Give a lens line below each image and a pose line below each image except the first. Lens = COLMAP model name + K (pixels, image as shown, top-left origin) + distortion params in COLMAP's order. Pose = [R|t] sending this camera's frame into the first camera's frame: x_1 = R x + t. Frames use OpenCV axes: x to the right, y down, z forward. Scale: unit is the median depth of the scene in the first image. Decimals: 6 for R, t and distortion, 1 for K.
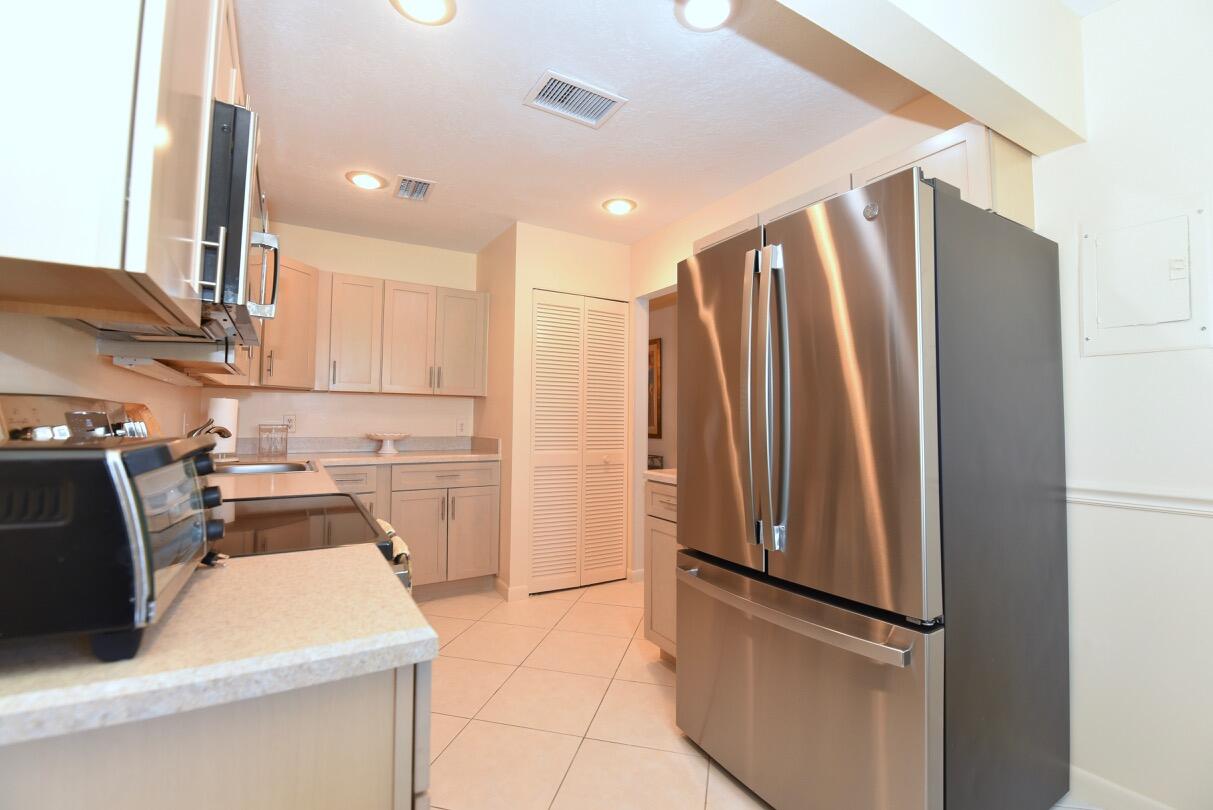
lens RADIAL K [[527.5, 0, 609.5], [0, 527.5, 401.9], [0, 0, 1]] dist [-0.002409, -0.007985]
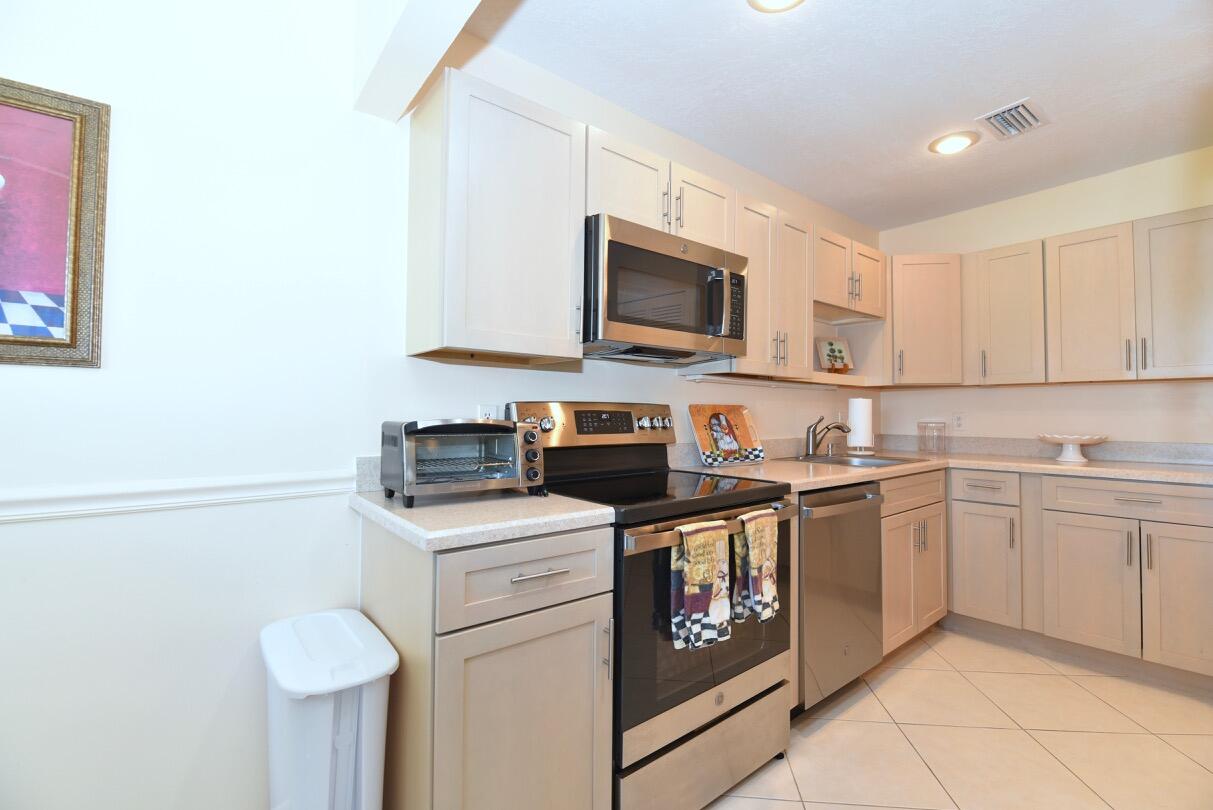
lens RADIAL K [[527.5, 0, 606.3], [0, 527.5, 399.3], [0, 0, 1]] dist [-0.002409, -0.007985]
pose [[0.131214, -0.037963, -0.990627, 0.254126], [0.030922, 0.998937, -0.034186, 0.013471], [0.990872, -0.026146, 0.132249, 0.245137]]
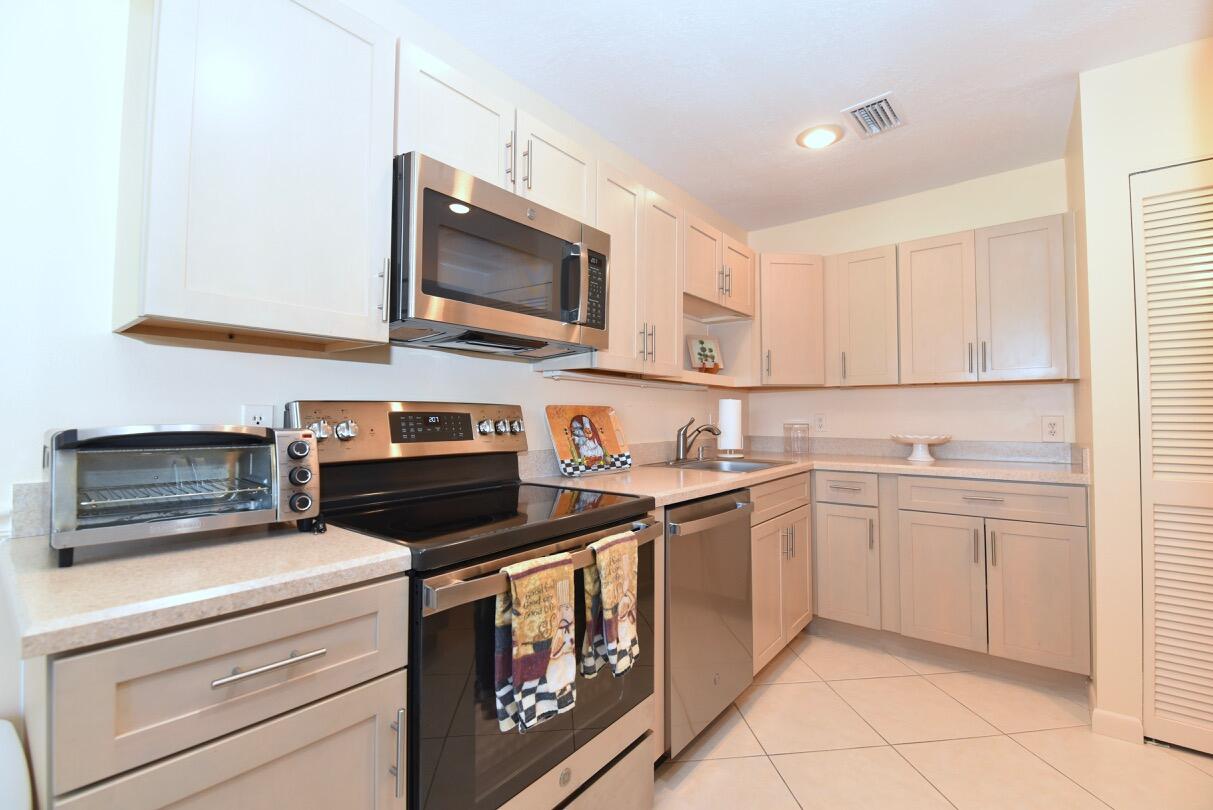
lens RADIAL K [[527.5, 0, 603.9], [0, 527.5, 399.9], [0, 0, 1]] dist [-0.002409, -0.007985]
pose [[0.339880, -0.040975, -0.939576, 0.166150], [0.035902, 0.998888, -0.030574, 0.014559], [0.939783, -0.023341, 0.340973, 0.301574]]
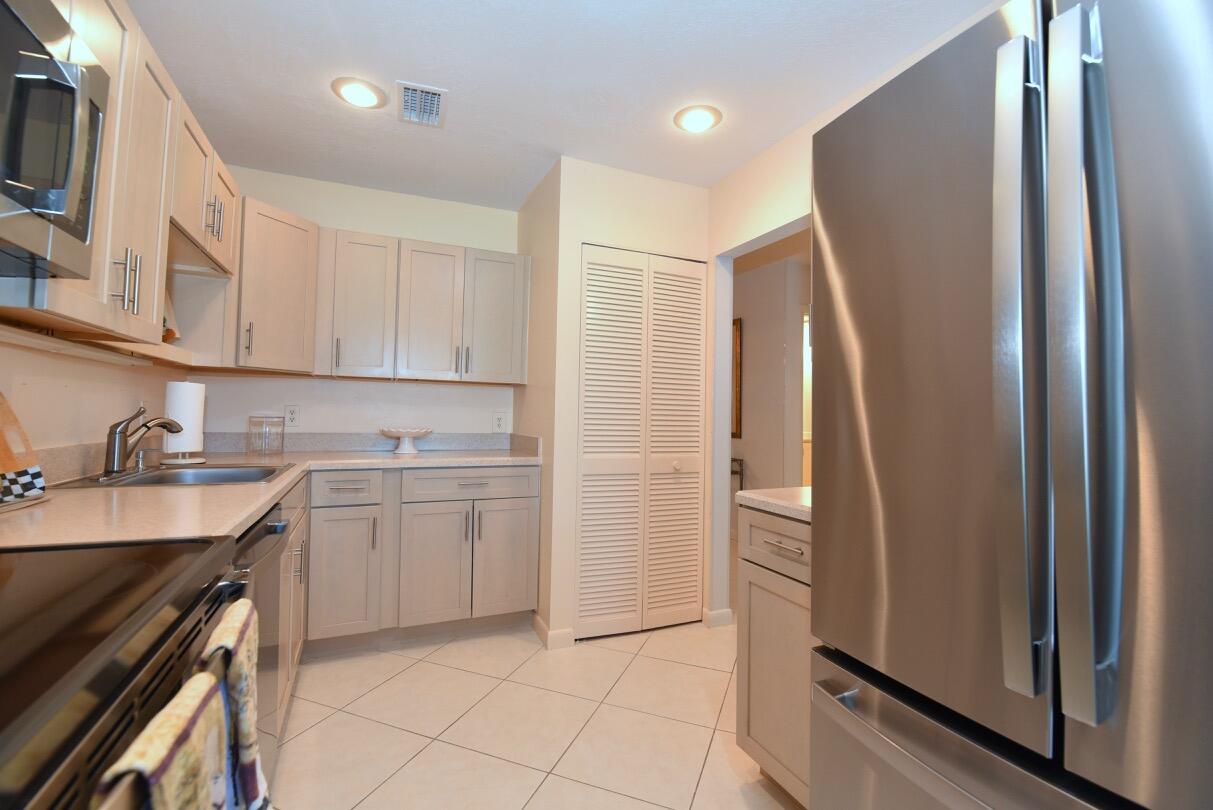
lens RADIAL K [[527.5, 0, 607.8], [0, 527.5, 401.1], [0, 0, 1]] dist [-0.002409, -0.007985]
pose [[0.991710, 0.005064, -0.128395, -0.008060], [-0.004269, 0.999970, 0.006468, 0.010671], [0.128424, -0.005866, 0.991702, 0.242134]]
